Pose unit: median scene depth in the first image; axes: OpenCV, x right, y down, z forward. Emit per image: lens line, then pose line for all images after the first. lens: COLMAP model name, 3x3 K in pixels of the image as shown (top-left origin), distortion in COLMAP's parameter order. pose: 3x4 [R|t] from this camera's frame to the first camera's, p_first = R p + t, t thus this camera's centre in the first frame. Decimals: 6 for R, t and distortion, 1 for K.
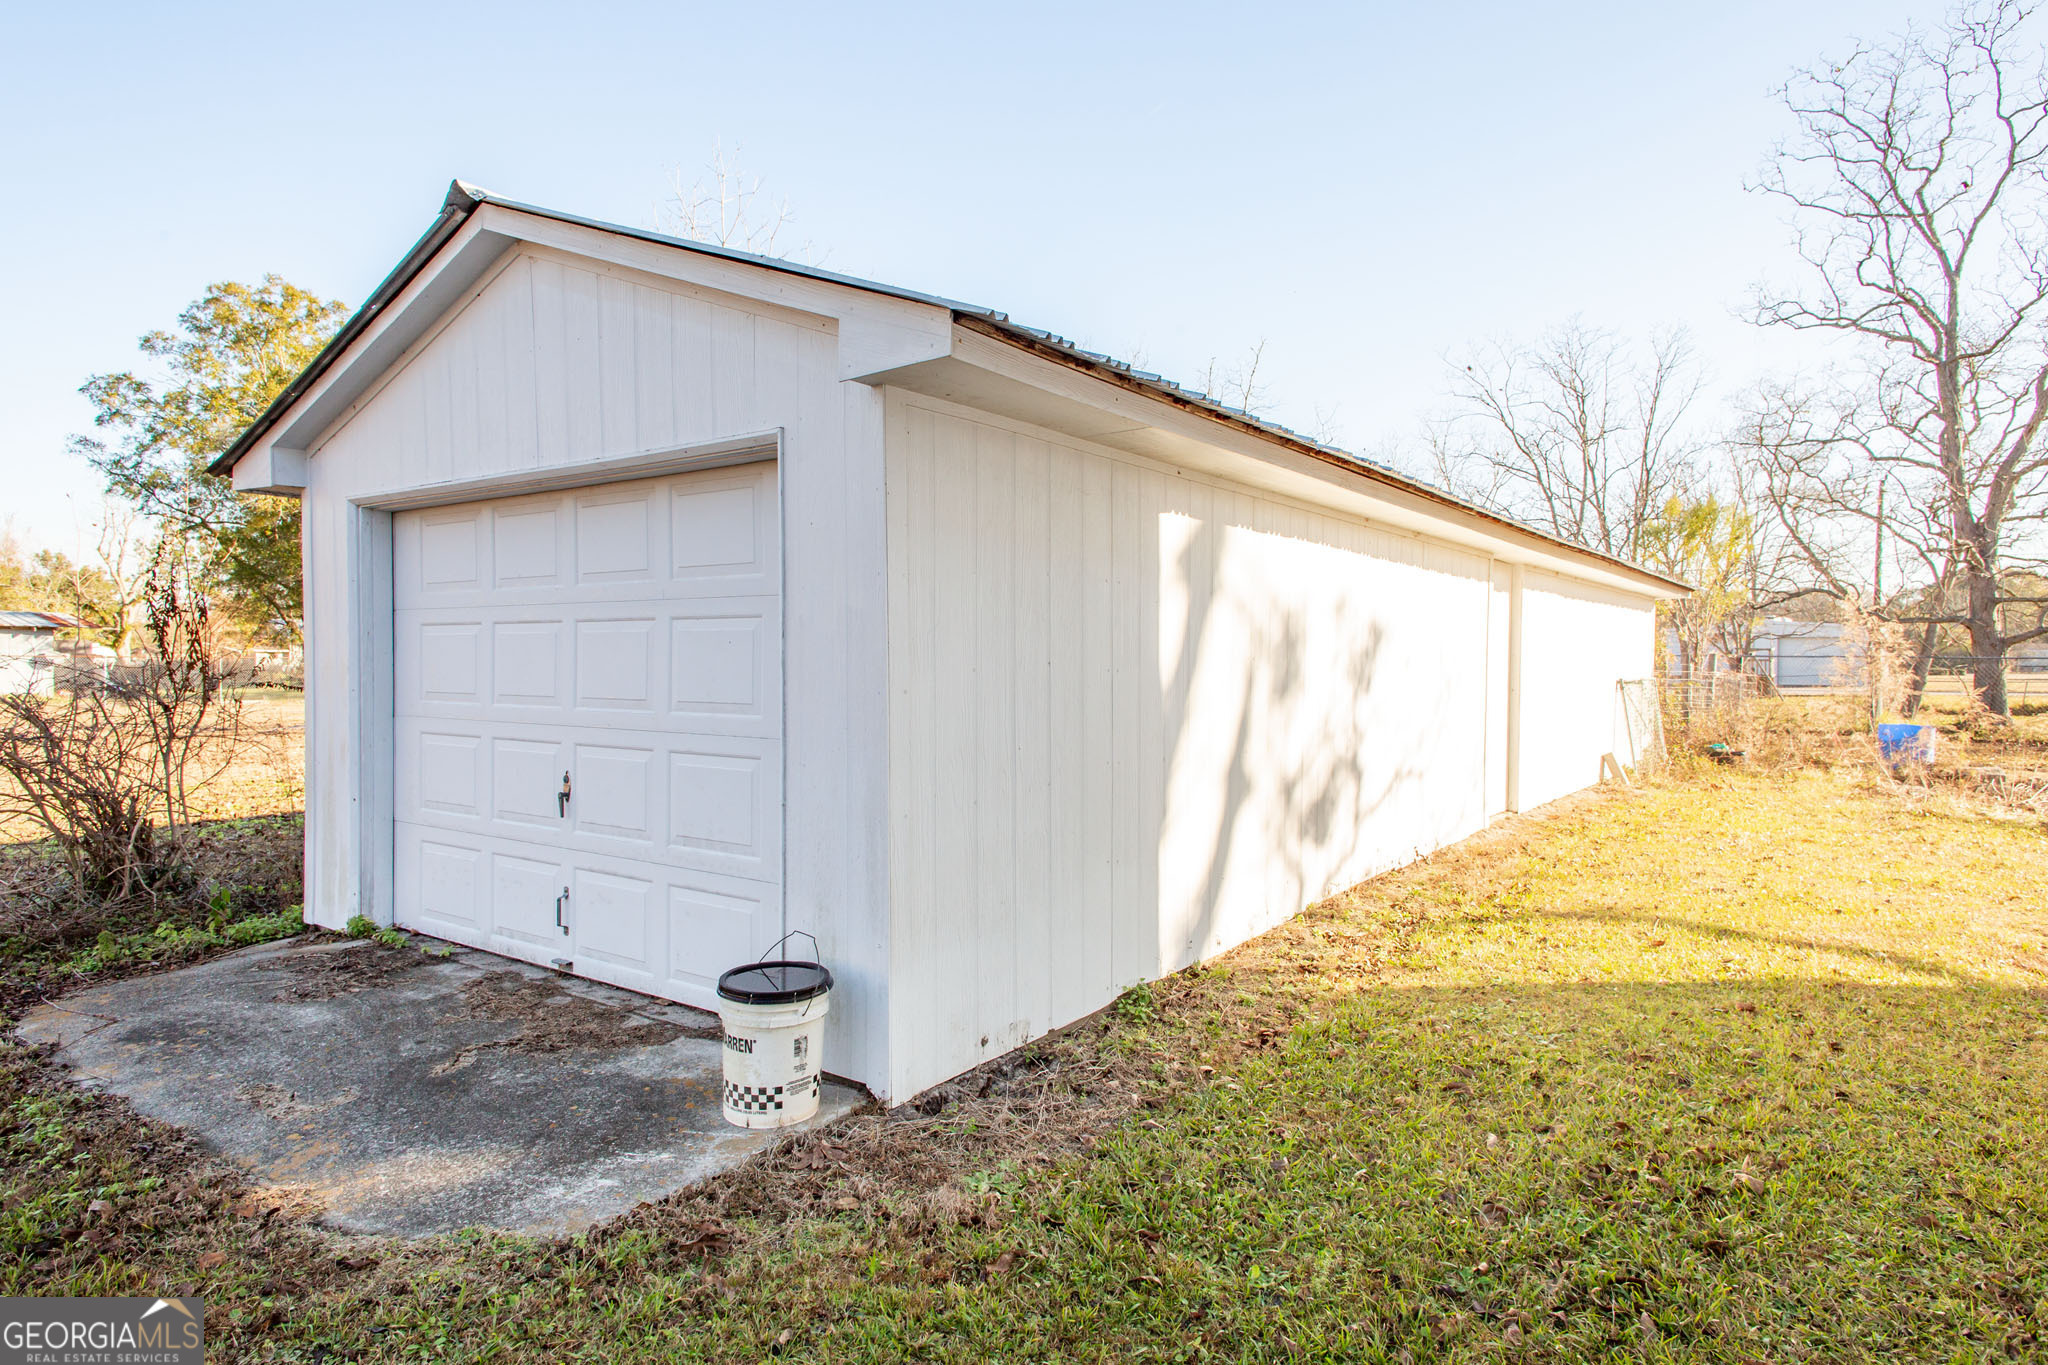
lens RADIAL K [[1171.7, 0, 1018.3], [0, 1171.7, 656.5], [0, 0, 1]] dist [0.036505, -0.025527]
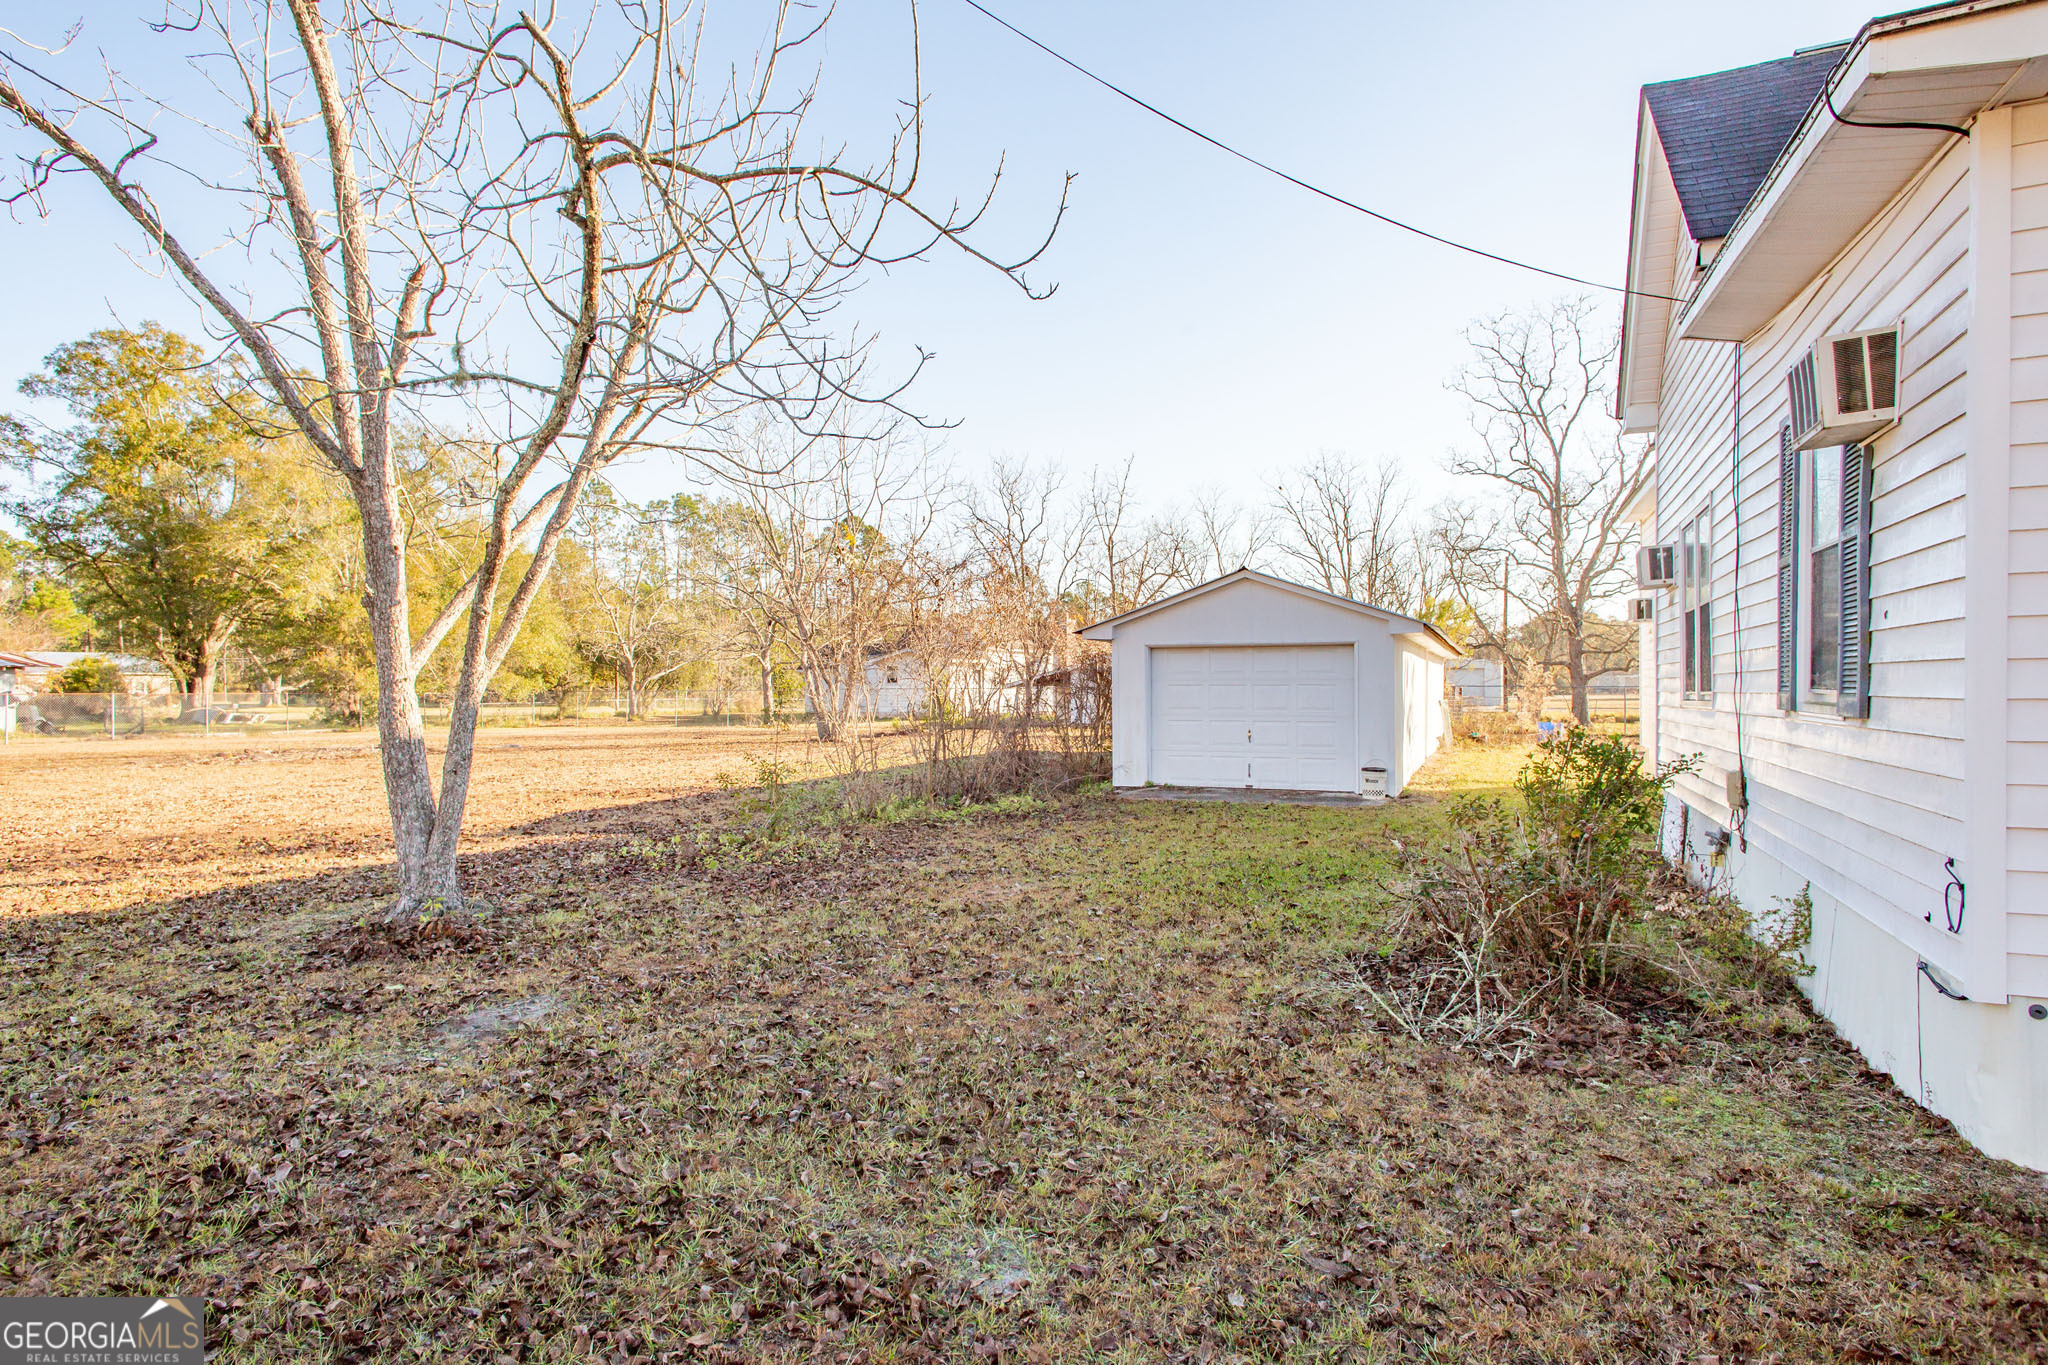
lens RADIAL K [[1171.7, 0, 1041.7], [0, 1171.7, 663.9], [0, 0, 1]] dist [0.036505, -0.025527]
pose [[0.967400, -0.004093, 0.253220, -0.319333], [0.007788, 0.999877, -0.013594, -0.013325], [-0.253133, 0.015123, 0.967313, -0.395423]]
